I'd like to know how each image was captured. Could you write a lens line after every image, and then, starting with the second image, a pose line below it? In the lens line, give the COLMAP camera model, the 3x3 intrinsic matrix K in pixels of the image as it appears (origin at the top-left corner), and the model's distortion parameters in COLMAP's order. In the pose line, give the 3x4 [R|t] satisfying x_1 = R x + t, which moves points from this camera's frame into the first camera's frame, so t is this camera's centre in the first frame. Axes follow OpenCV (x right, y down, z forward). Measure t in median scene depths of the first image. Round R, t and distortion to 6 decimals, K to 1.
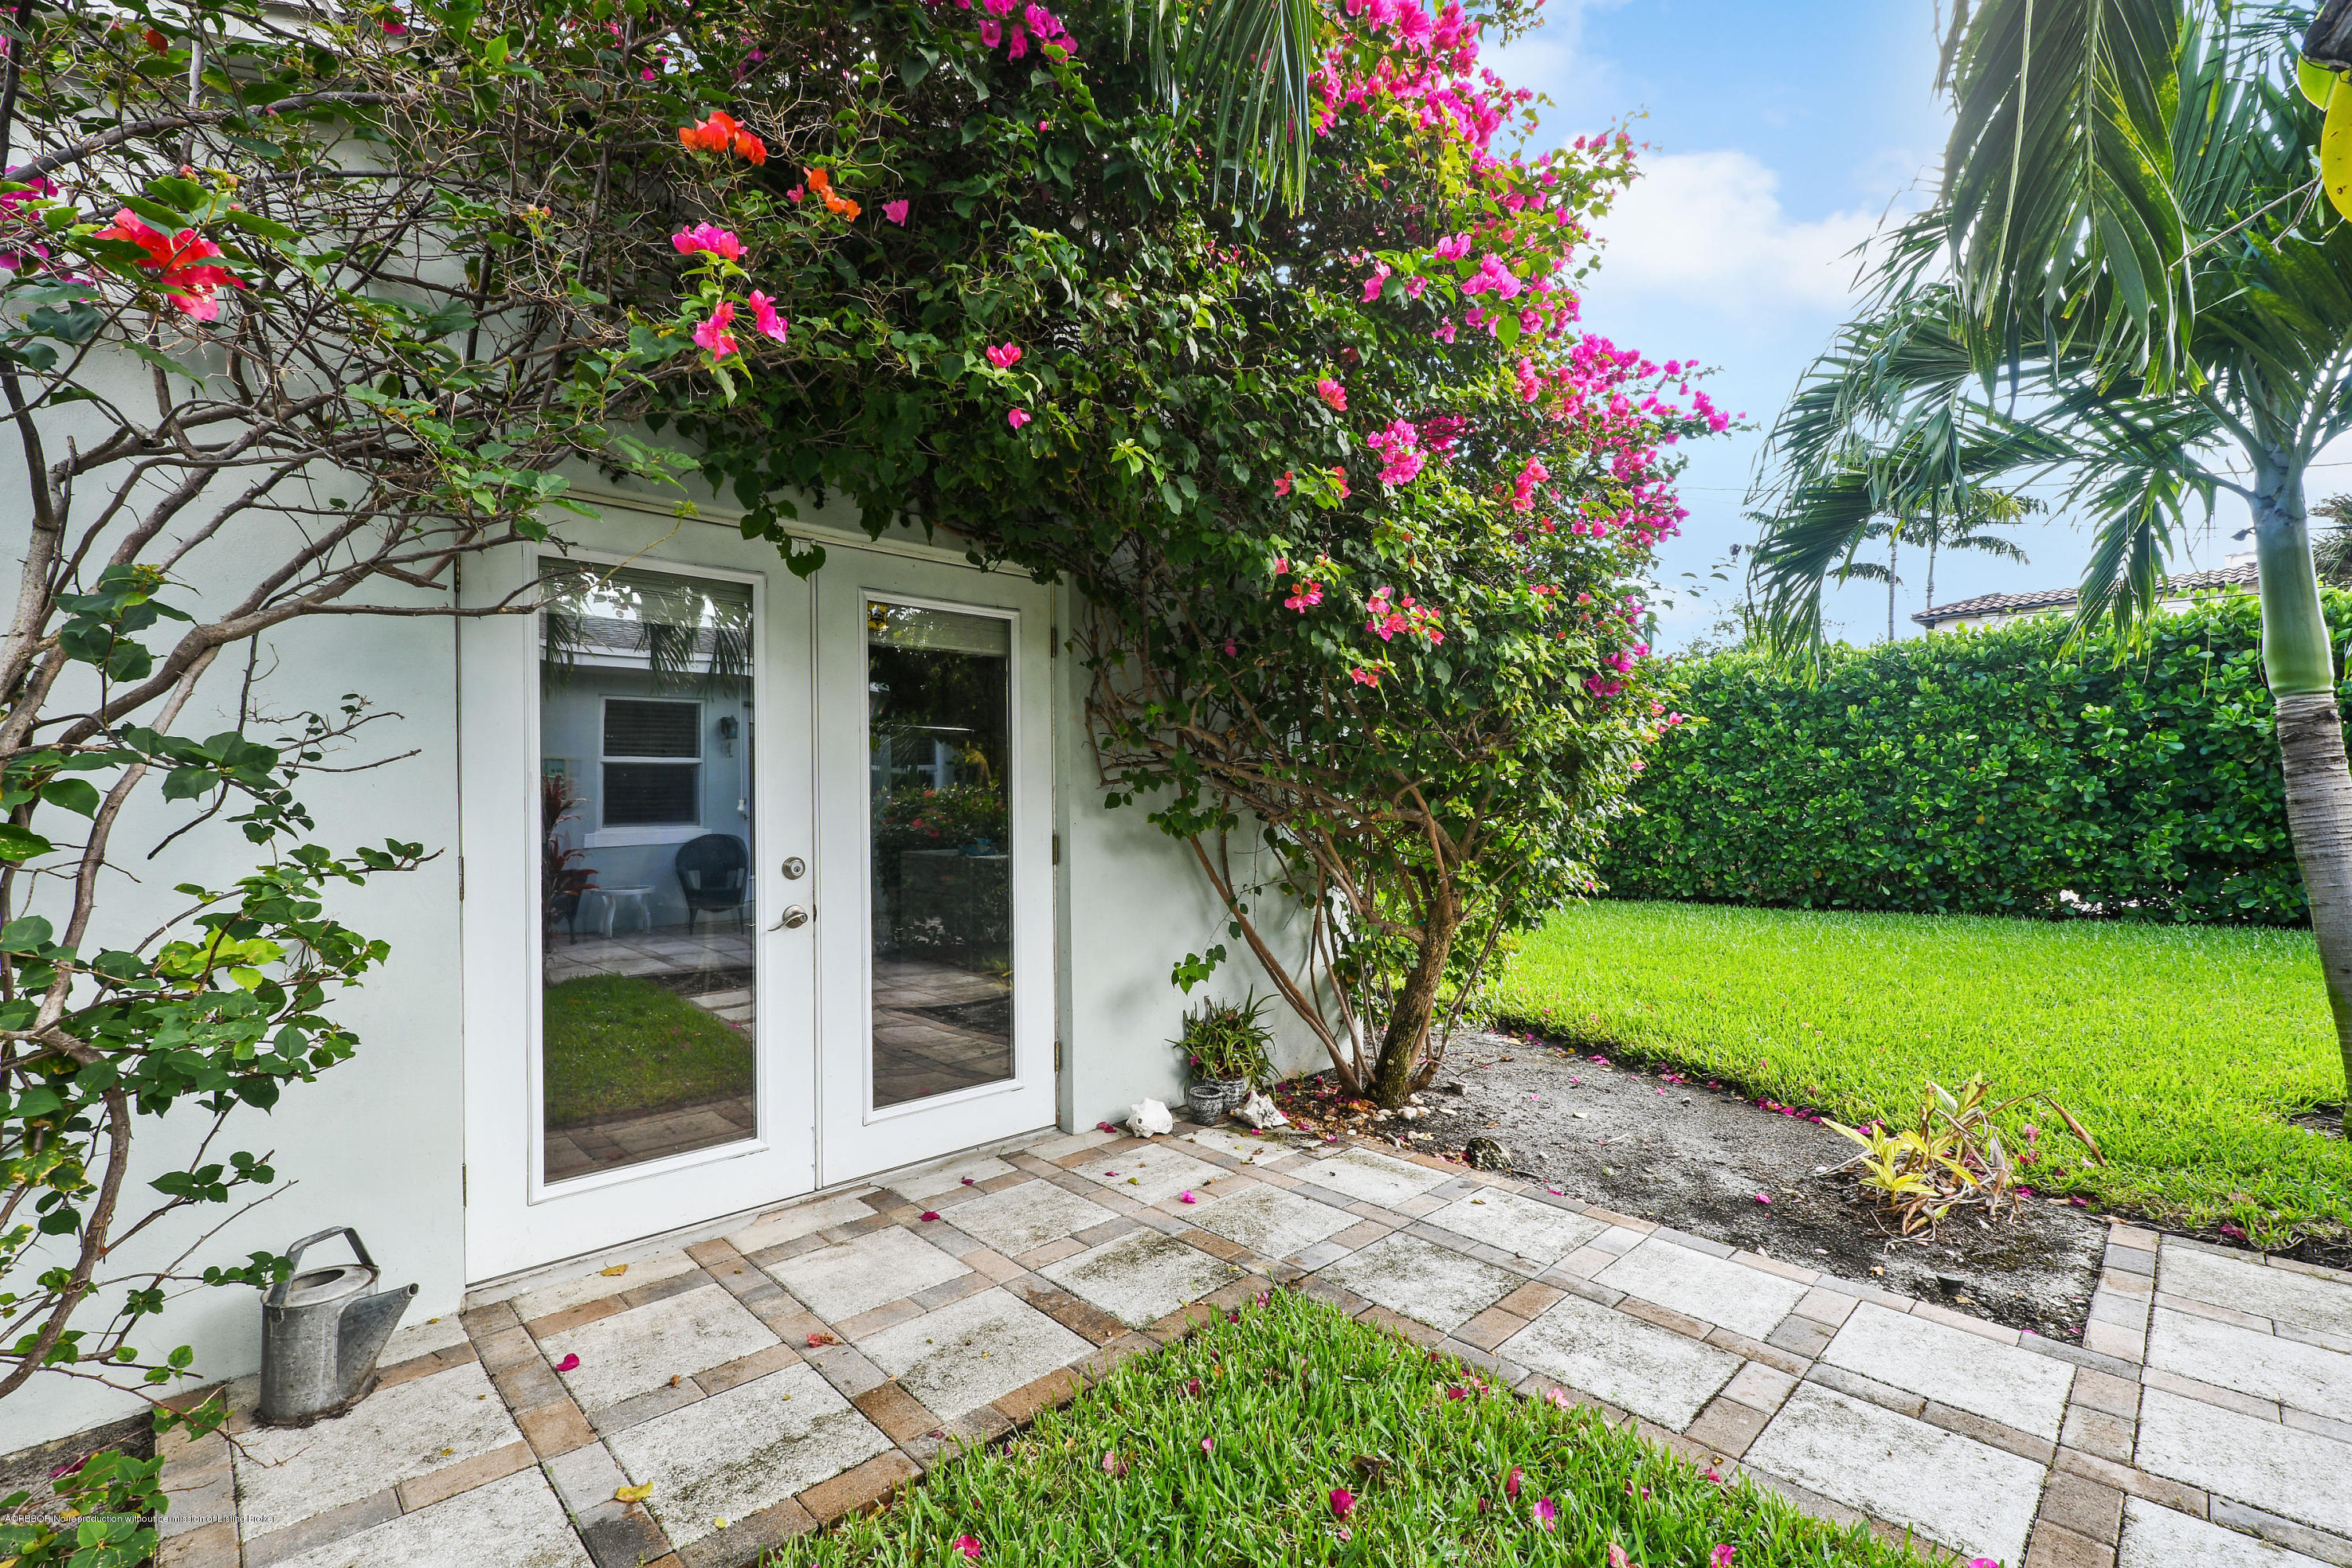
lens RADIAL K [[1030.1, 0, 1176.0], [0, 1030.1, 784.0], [0, 0, 1]] dist [0.000112, 0.000158]
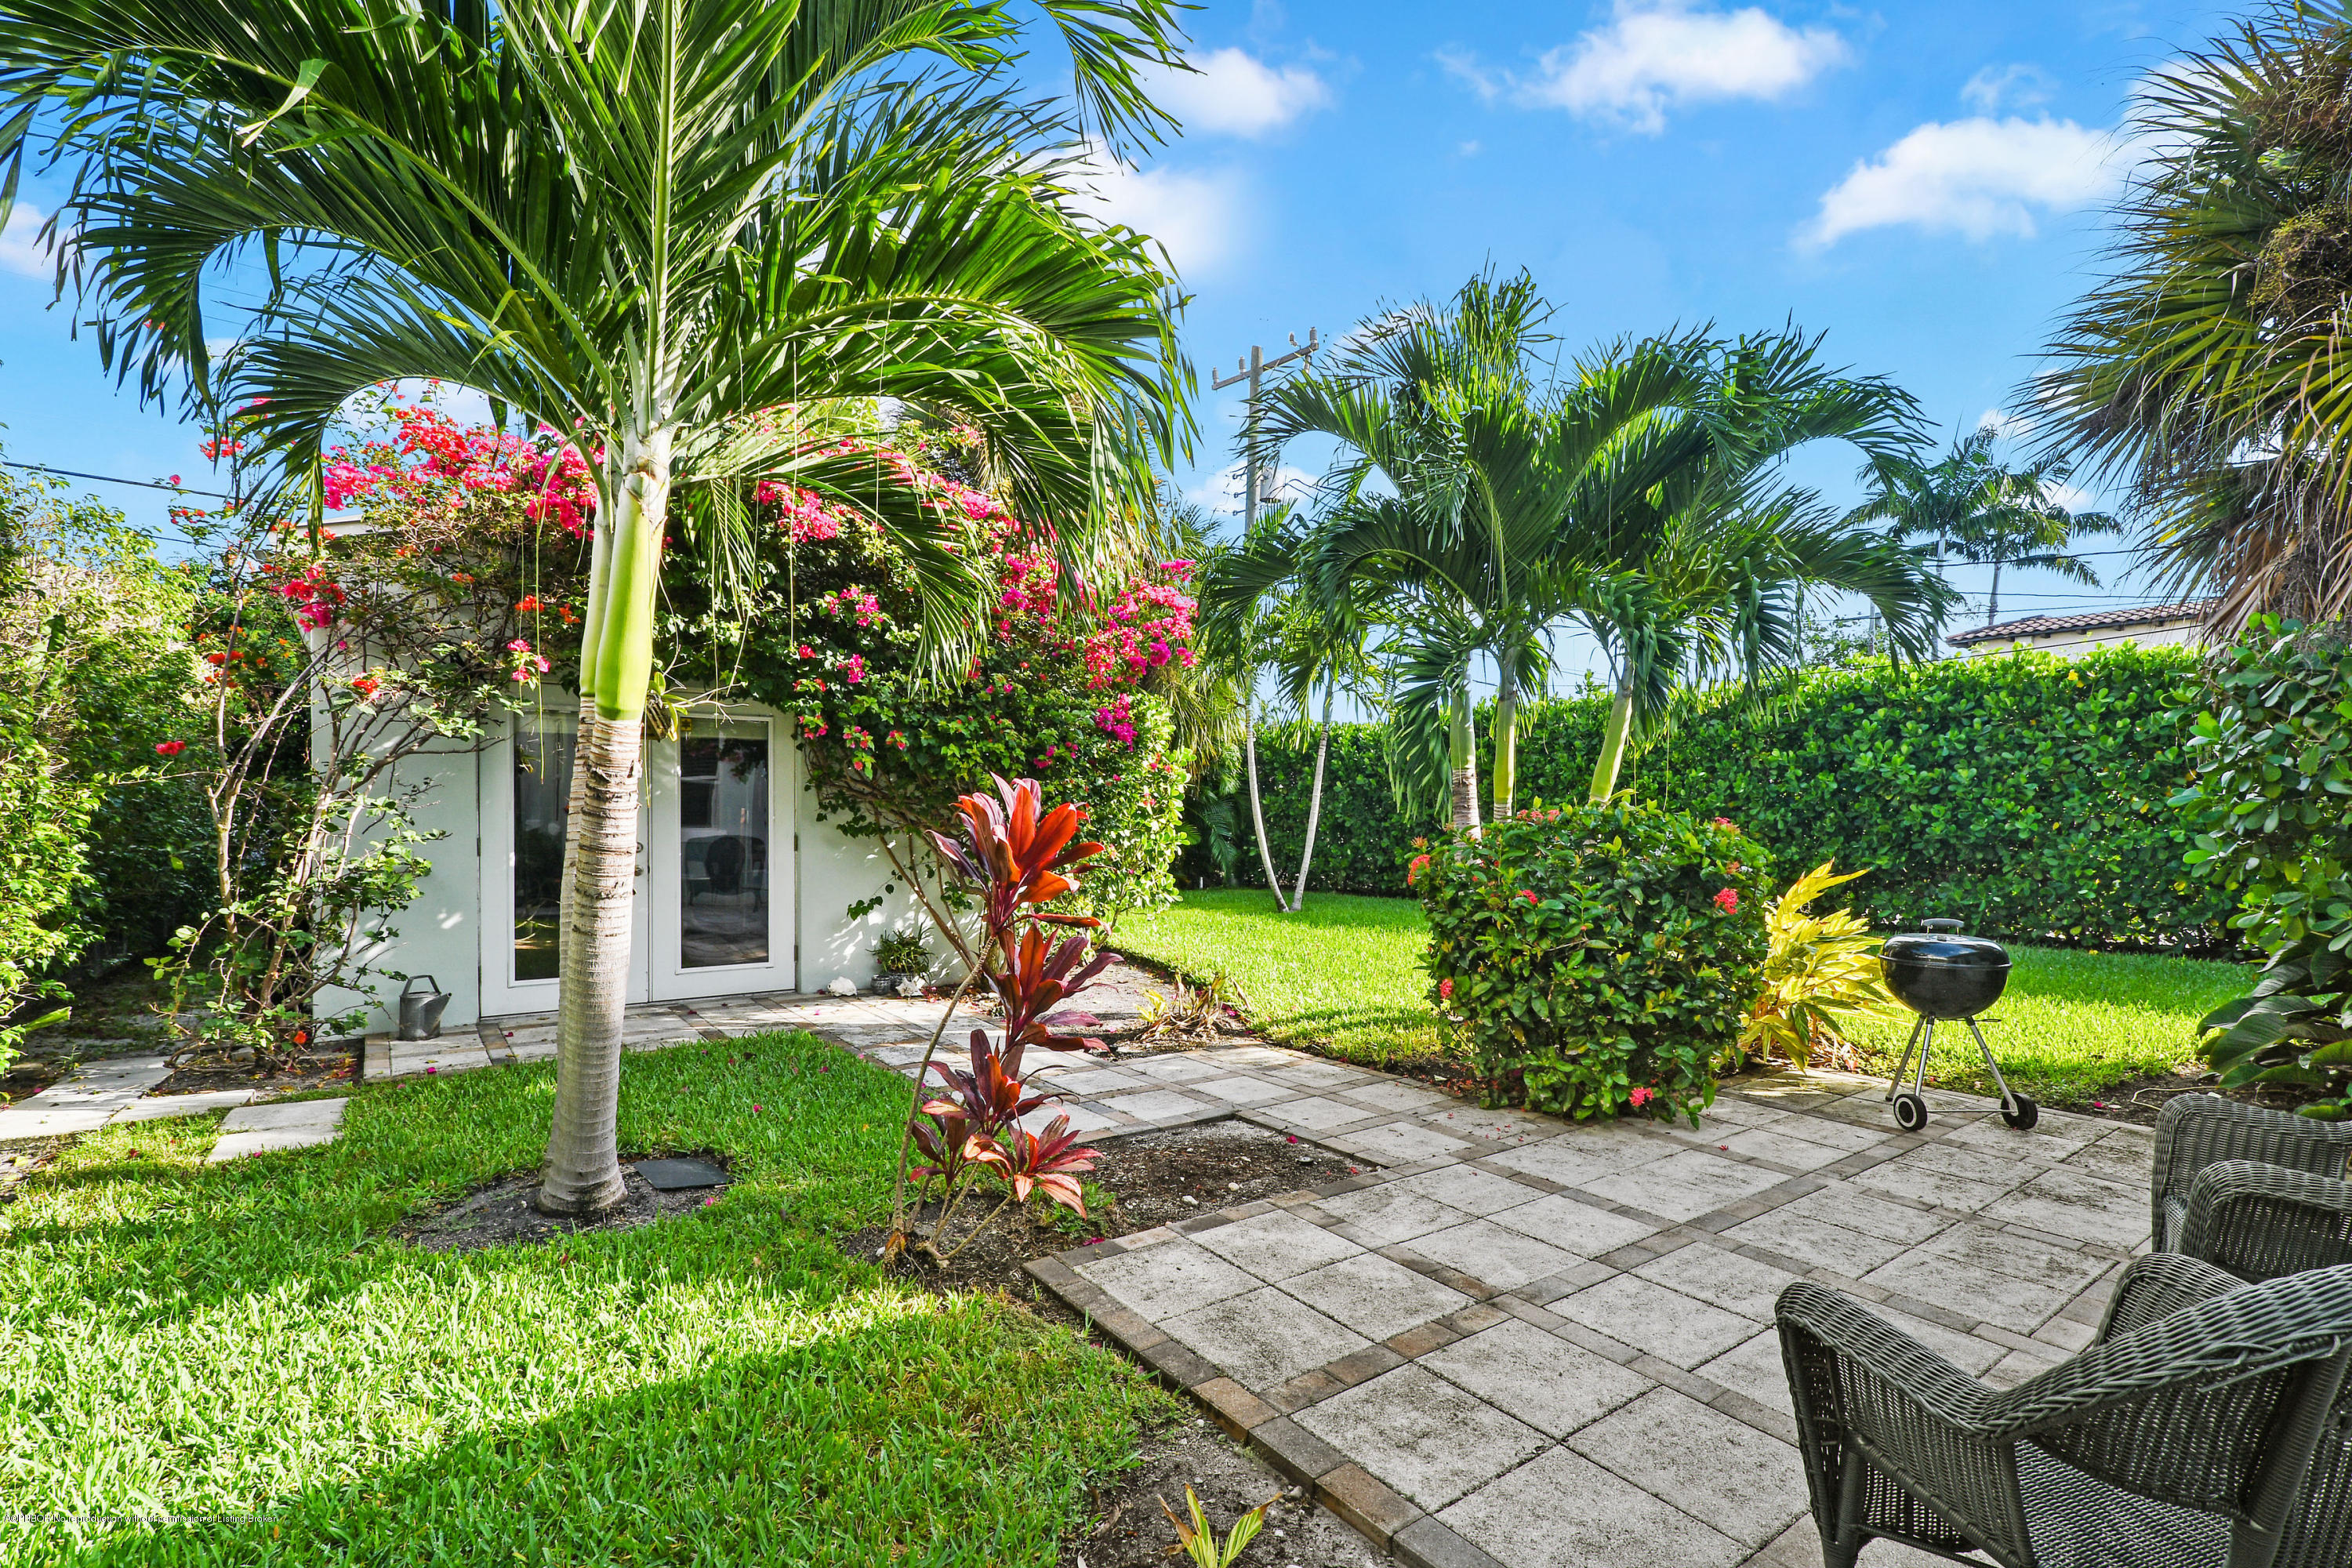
lens RADIAL K [[1052.7, 0, 1166.8], [0, 1052.7, 808.6], [0, 0, 1]] dist [0.004588, 0.000873]
pose [[0.990504, 0.014608, -0.136704, 0.833861], [-0.012961, 0.999832, 0.012924, -0.033910], [0.136870, -0.011030, 0.990528, -0.827154]]
